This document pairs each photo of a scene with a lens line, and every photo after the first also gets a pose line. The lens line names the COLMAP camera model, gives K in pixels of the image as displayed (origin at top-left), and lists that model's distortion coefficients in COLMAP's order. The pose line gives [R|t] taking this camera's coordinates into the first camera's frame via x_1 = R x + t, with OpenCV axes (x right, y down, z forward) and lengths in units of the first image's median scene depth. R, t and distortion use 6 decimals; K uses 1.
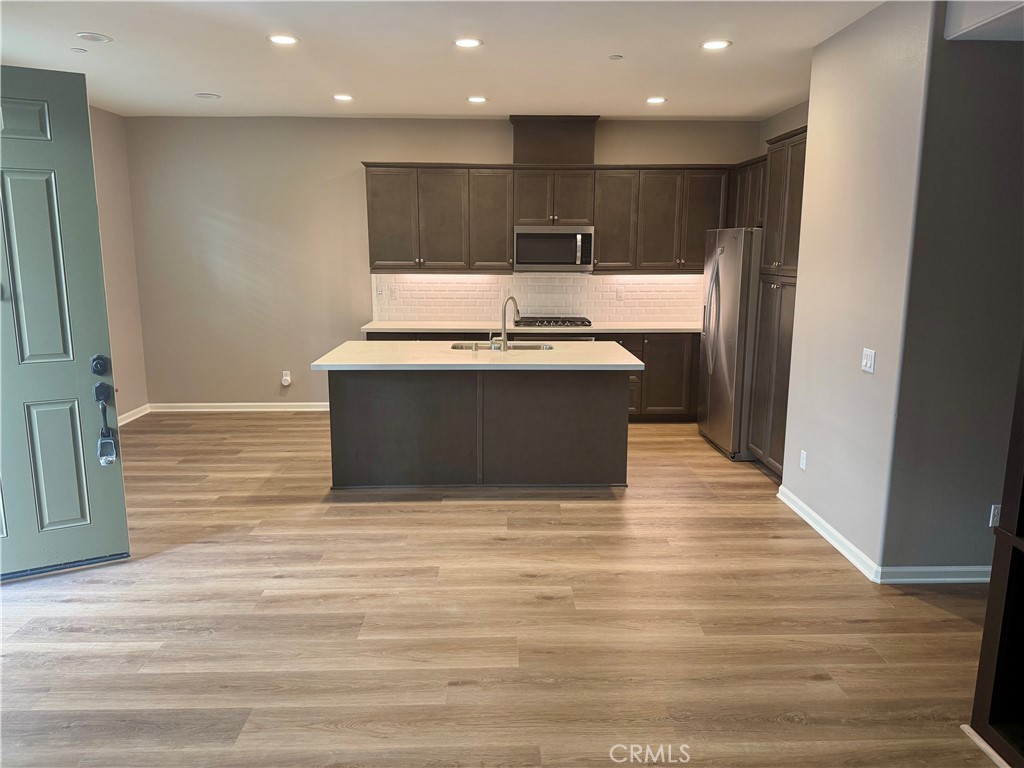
lens RADIAL K [[715.8, 0, 512.0], [0, 715.8, 384.0], [0, 0, 1]] dist [0.068940, -0.112980]
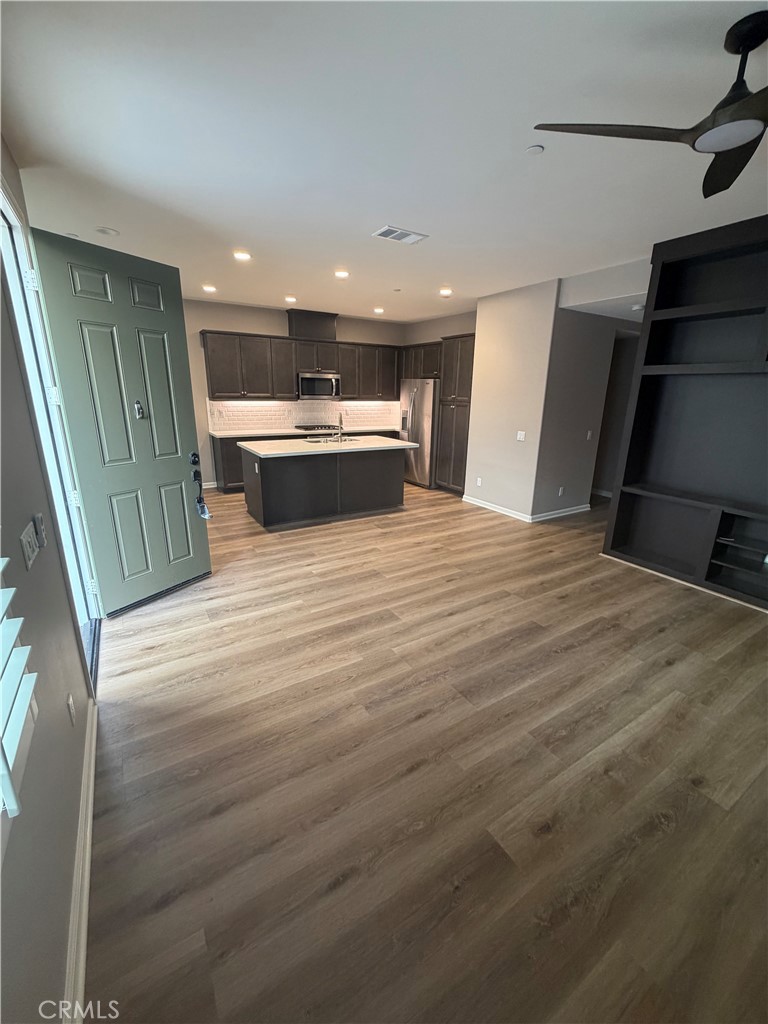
lens RADIAL K [[419.3, 0, 384.0], [0, 419.3, 512.0], [0, 0, 1]] dist [-0.008245, -0.000007]
pose [[0.862636, -0.130657, 0.488659, -0.563027], [0.078416, 0.988928, 0.125989, 0.006025], [-0.499710, -0.070364, 0.863330, -0.026821]]
